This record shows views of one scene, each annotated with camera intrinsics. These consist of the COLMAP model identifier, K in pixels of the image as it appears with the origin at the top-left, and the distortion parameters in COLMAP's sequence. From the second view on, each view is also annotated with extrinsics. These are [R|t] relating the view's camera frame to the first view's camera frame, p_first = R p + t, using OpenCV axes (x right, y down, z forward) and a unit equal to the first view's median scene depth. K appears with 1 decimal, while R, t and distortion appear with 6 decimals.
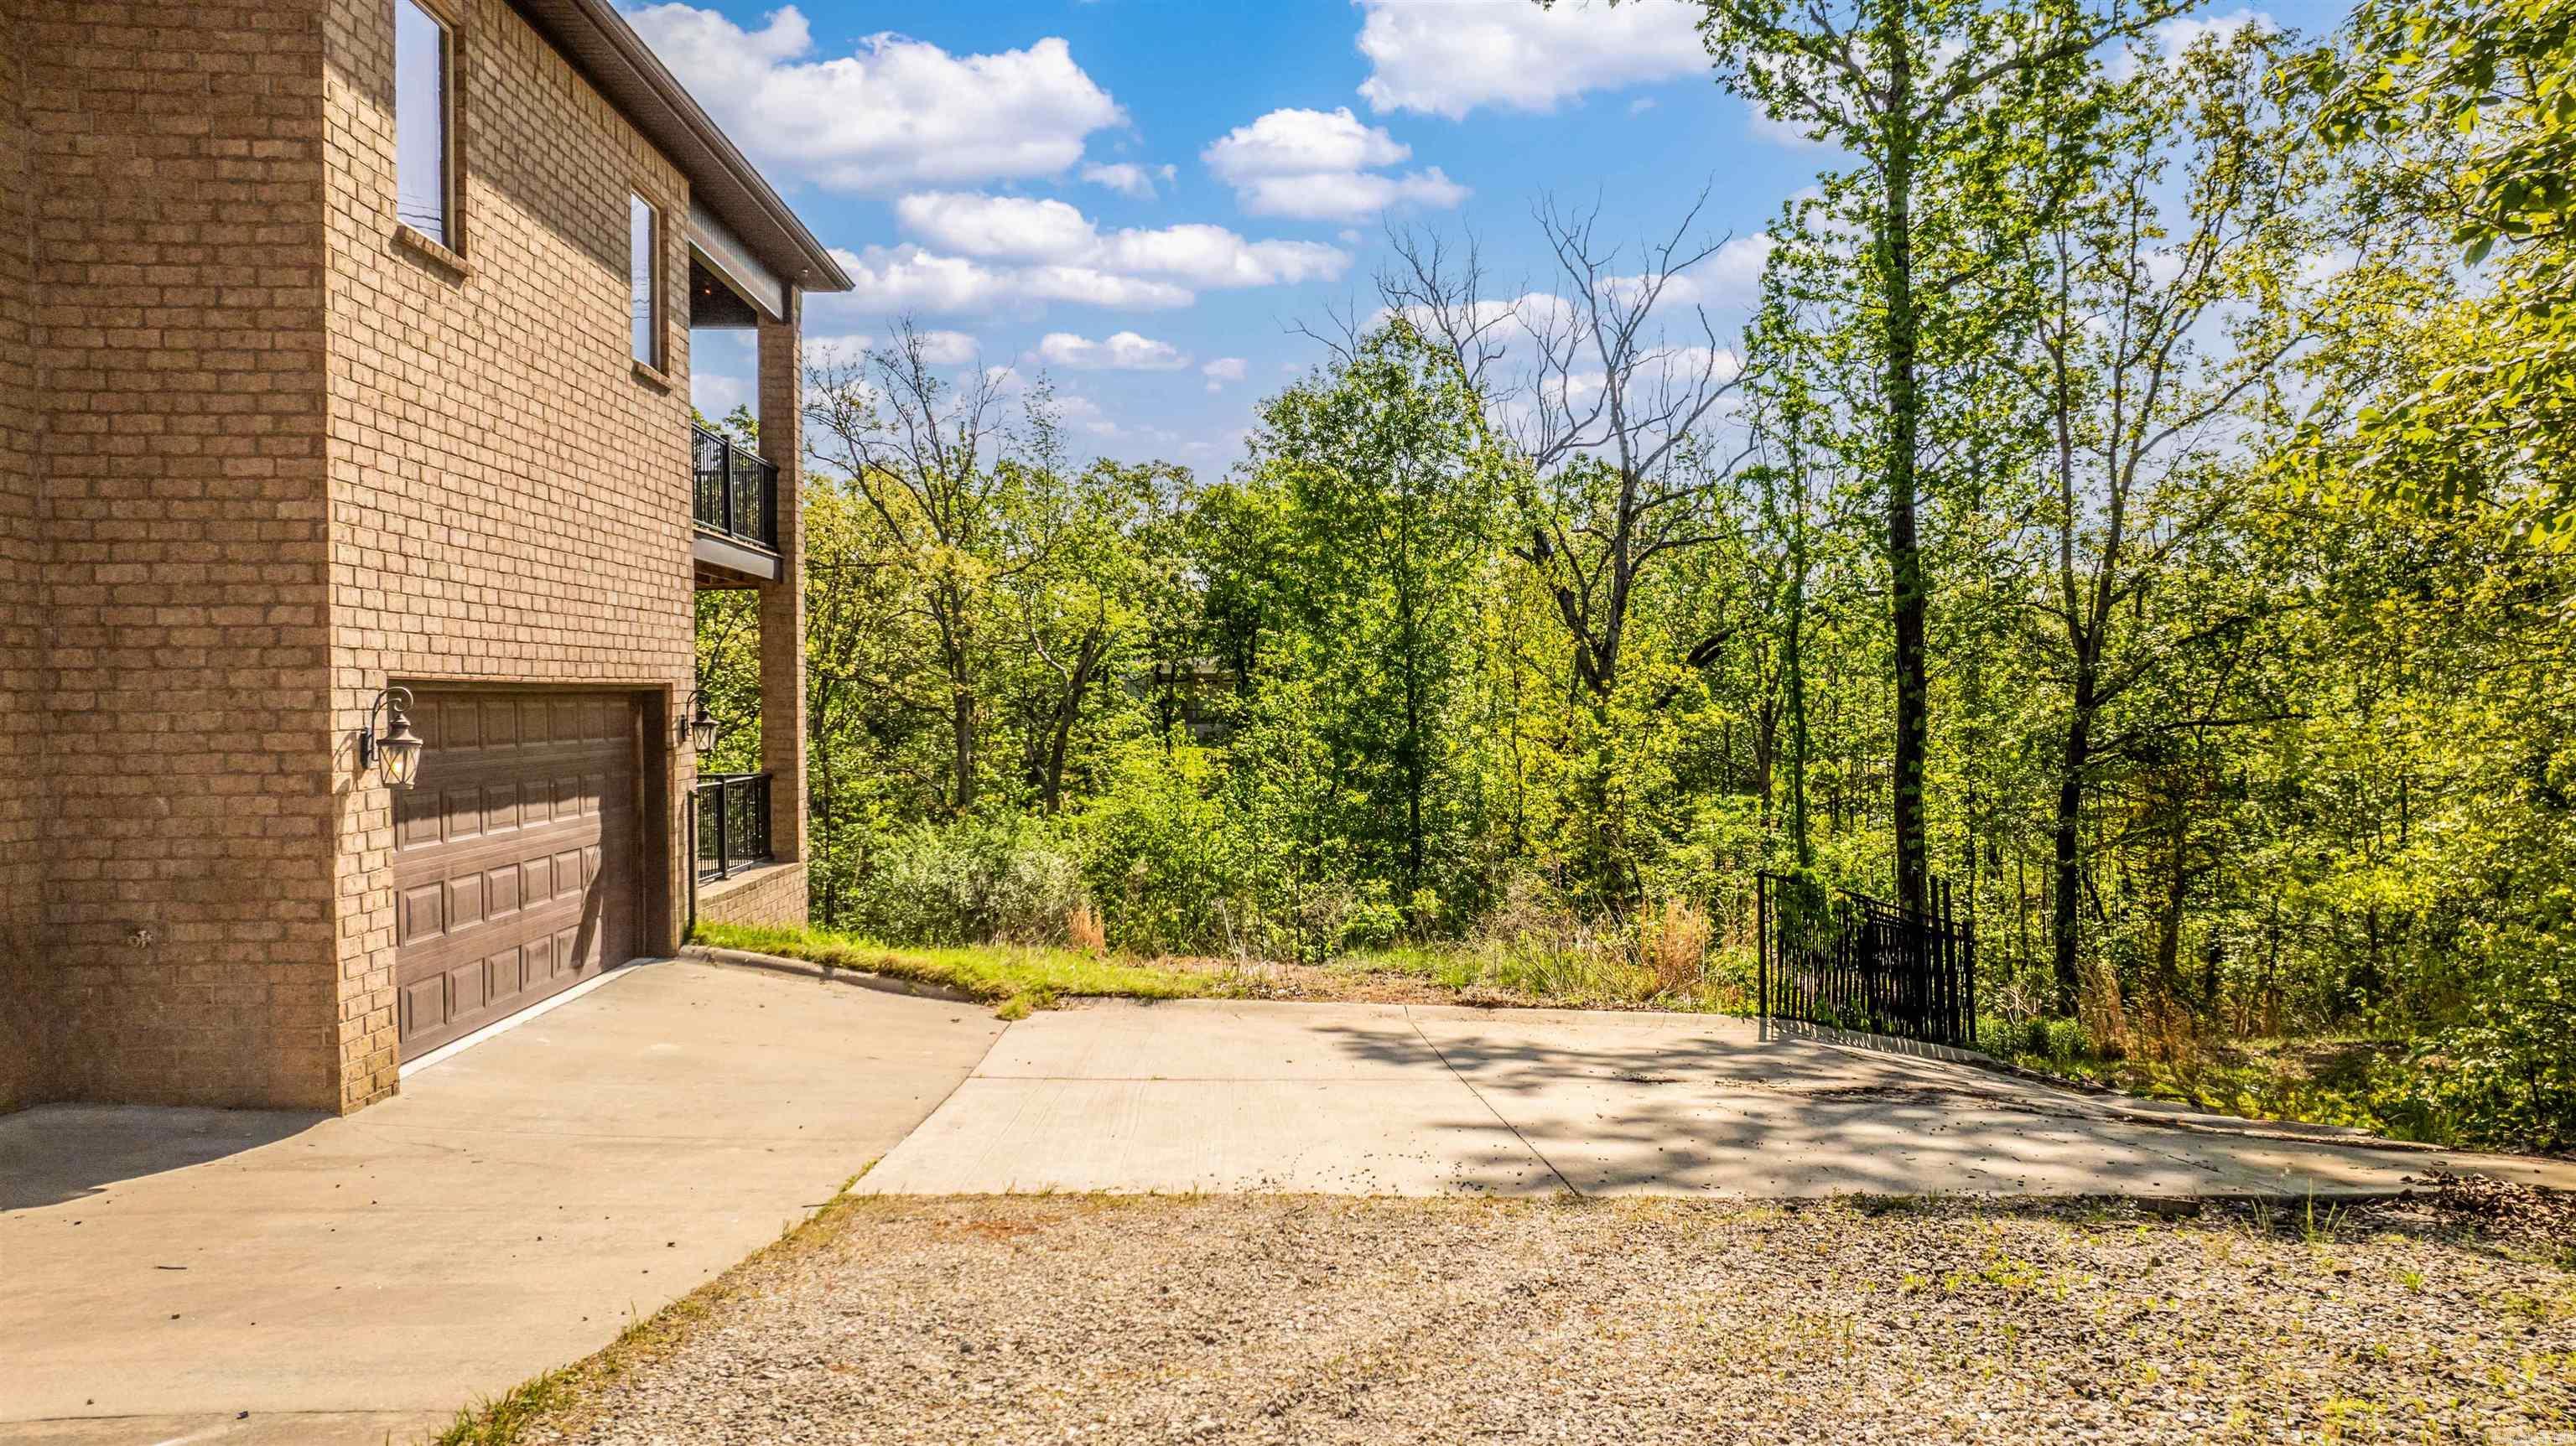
lens RADIAL K [[1837.5, 0, 1288.0], [0, 1837.5, 723.0], [0, 0, 1]] dist [-0.021960, -0.002253]
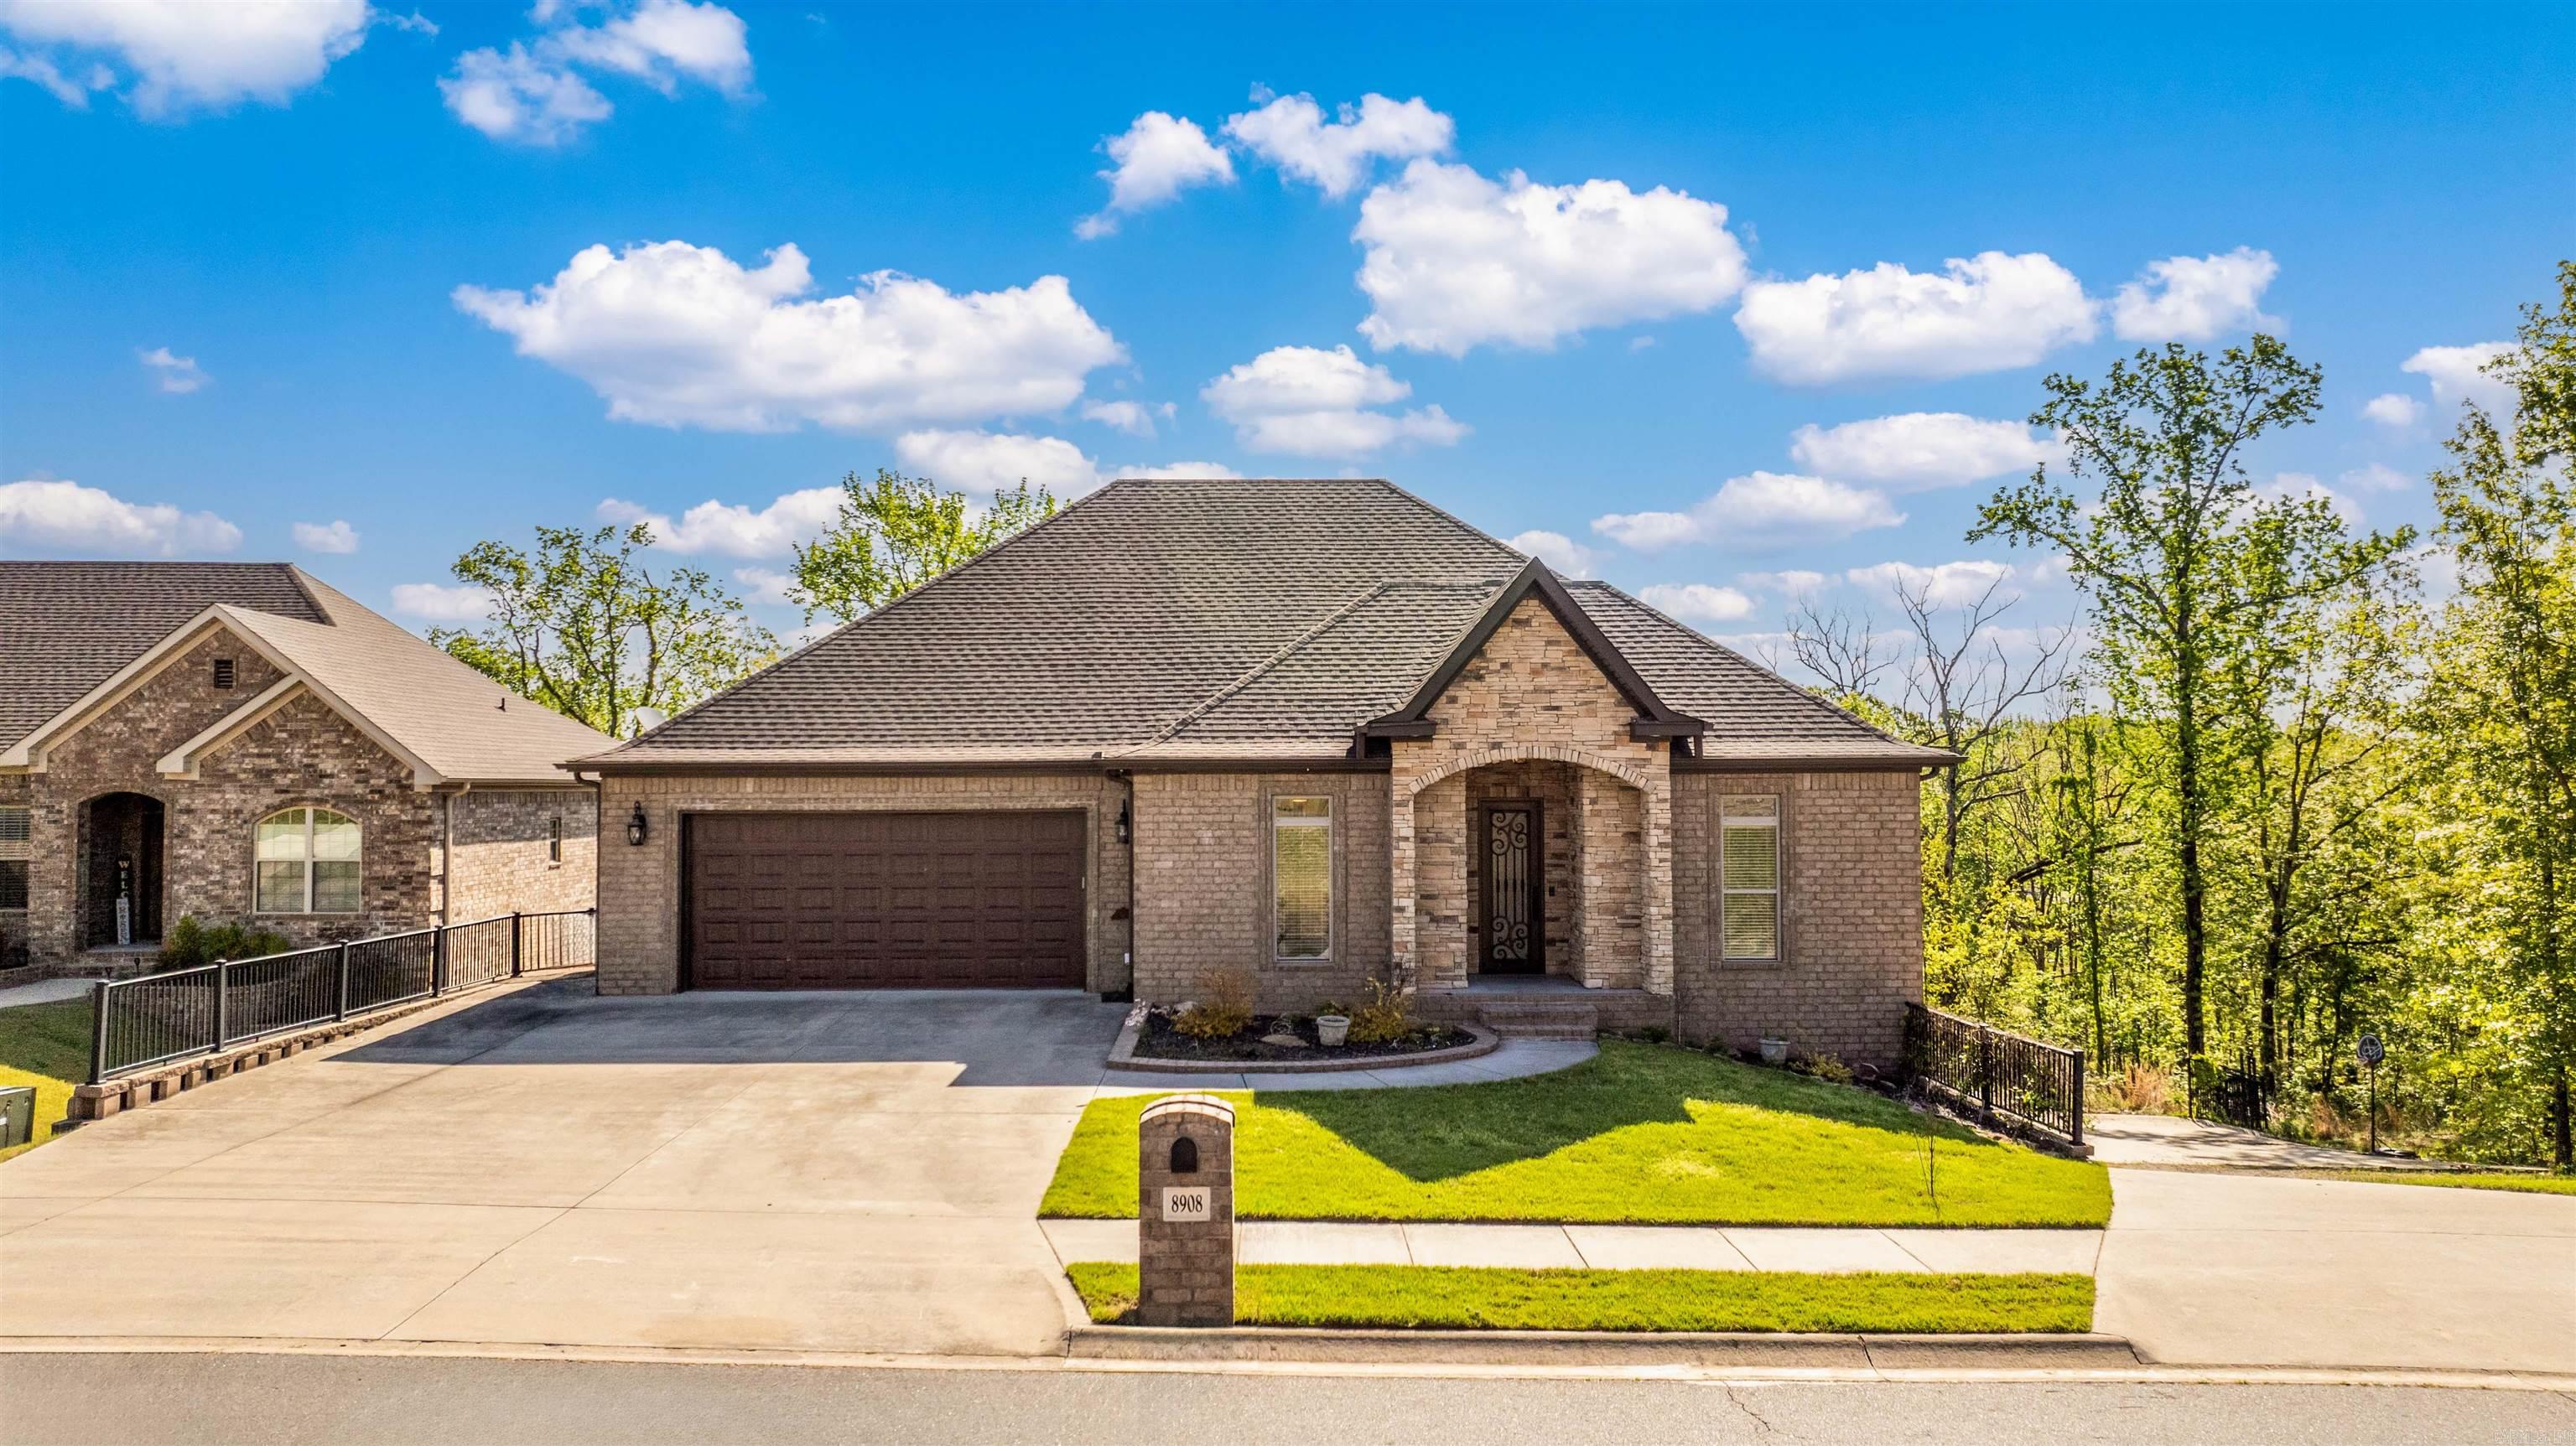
lens RADIAL K [[1837.5, 0, 1288.0], [0, 1837.5, 723.0], [0, 0, 1]] dist [-0.021960, -0.002253]
pose [[0.998613, 0.002350, -0.052589, -0.384672], [-0.005073, 0.998650, -0.051700, -0.108613], [0.052397, 0.051895, 0.997277, -0.729721]]
